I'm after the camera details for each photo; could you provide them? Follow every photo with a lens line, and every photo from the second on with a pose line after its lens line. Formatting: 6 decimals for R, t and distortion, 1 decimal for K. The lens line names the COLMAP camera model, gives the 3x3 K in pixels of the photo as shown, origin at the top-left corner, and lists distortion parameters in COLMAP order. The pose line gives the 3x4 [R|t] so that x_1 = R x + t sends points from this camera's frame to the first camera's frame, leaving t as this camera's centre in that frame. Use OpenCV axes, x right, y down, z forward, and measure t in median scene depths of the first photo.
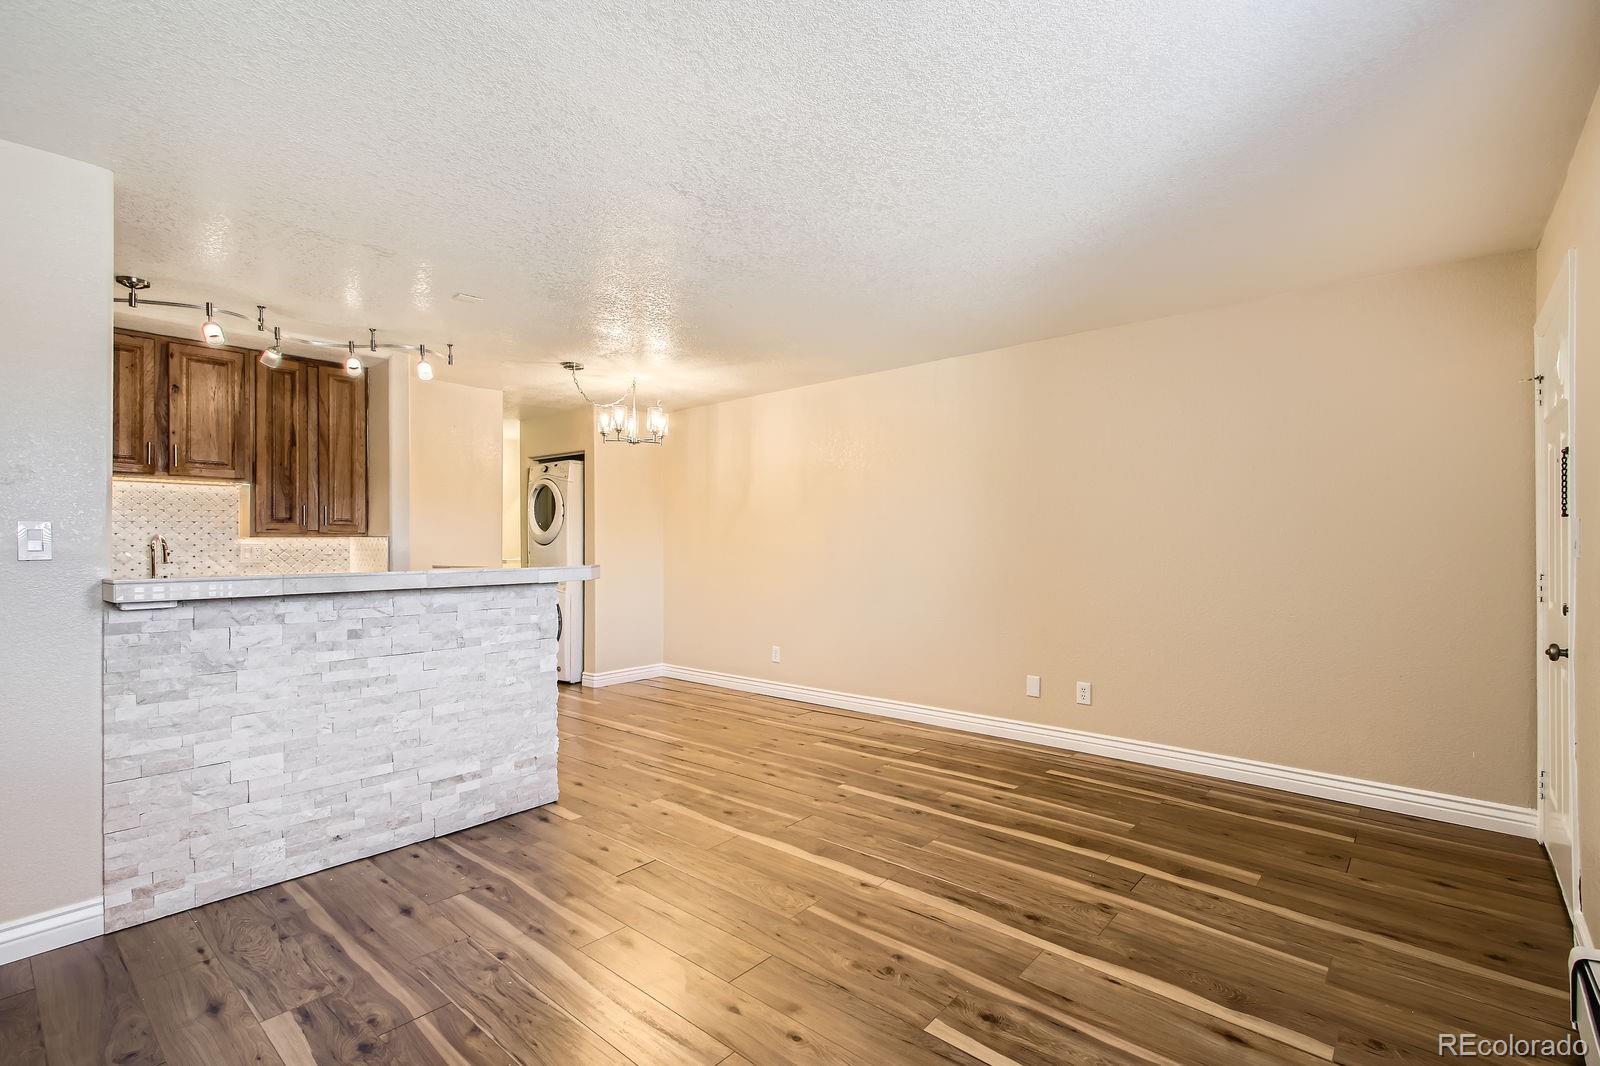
lens RADIAL K [[729.7, 0, 807.2], [0, 729.7, 543.1], [0, 0, 1]] dist [0.001394, 0.000039]
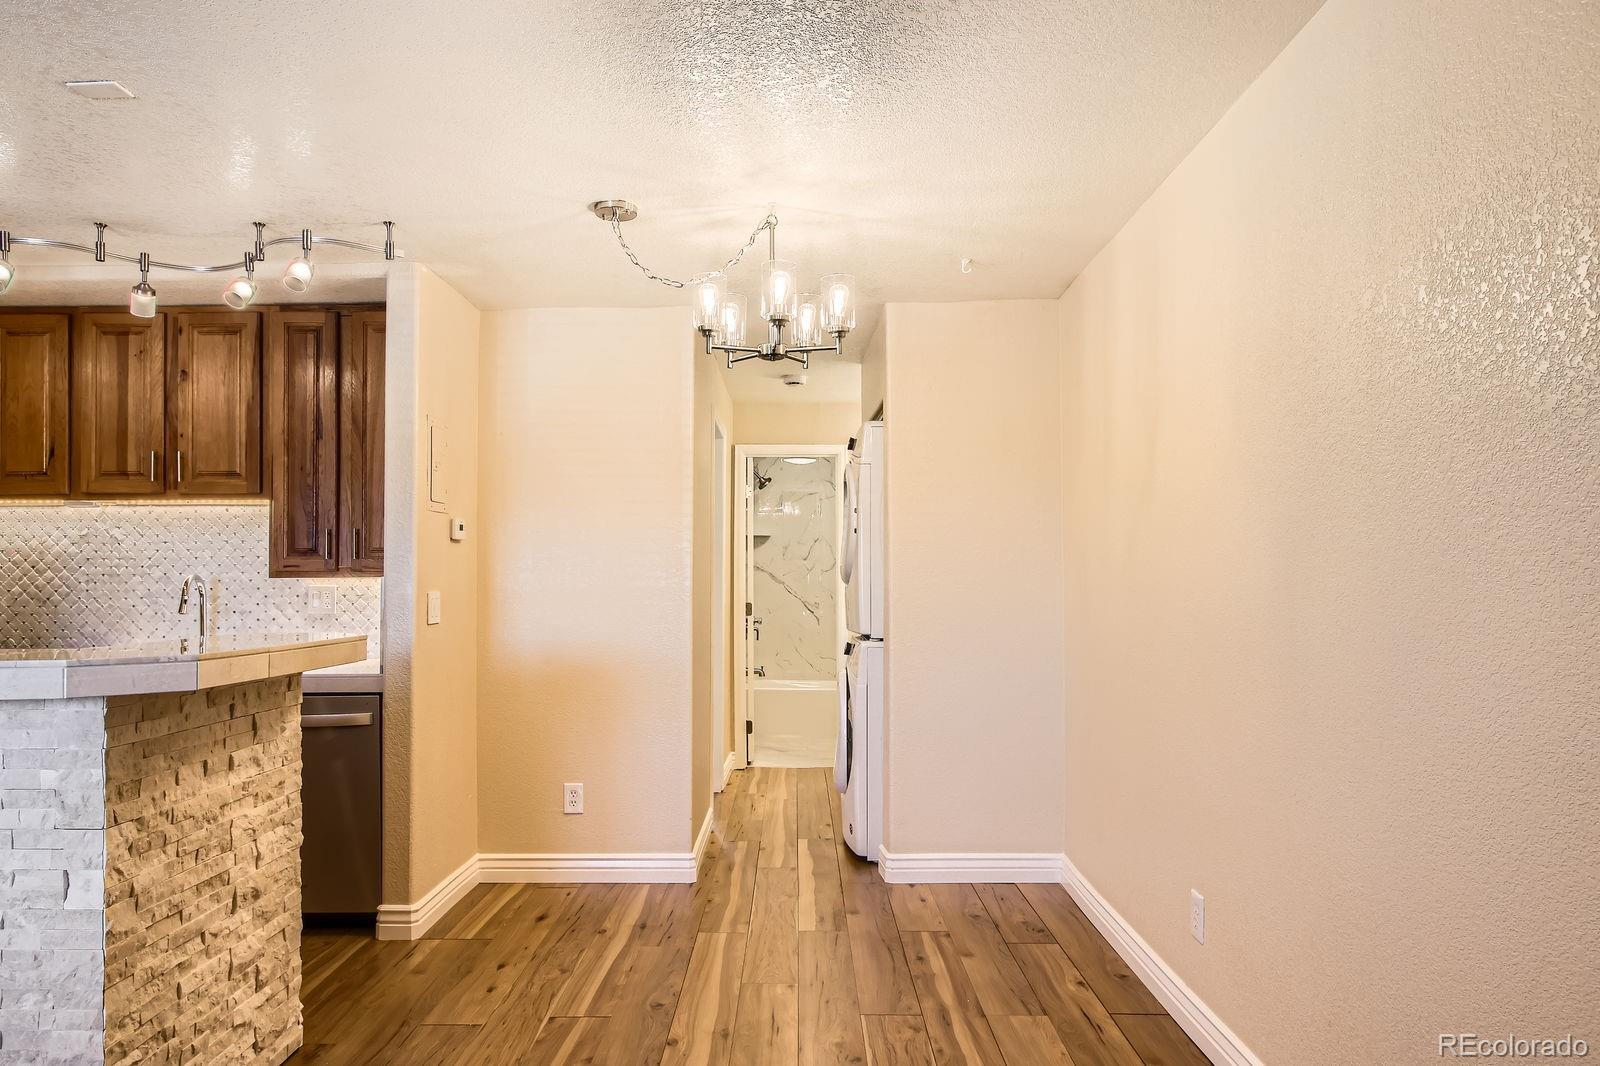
lens RADIAL K [[1021.1, 0, 780.5], [0, 1021.1, 557.5], [0, 0, 1]] dist [-0.000557, 0.003113]
pose [[0.640268, -0.013032, -0.768041, 0.361156], [0.001629, 0.999877, -0.015608, -0.014683], [0.768149, 0.008742, 0.640211, 0.973437]]
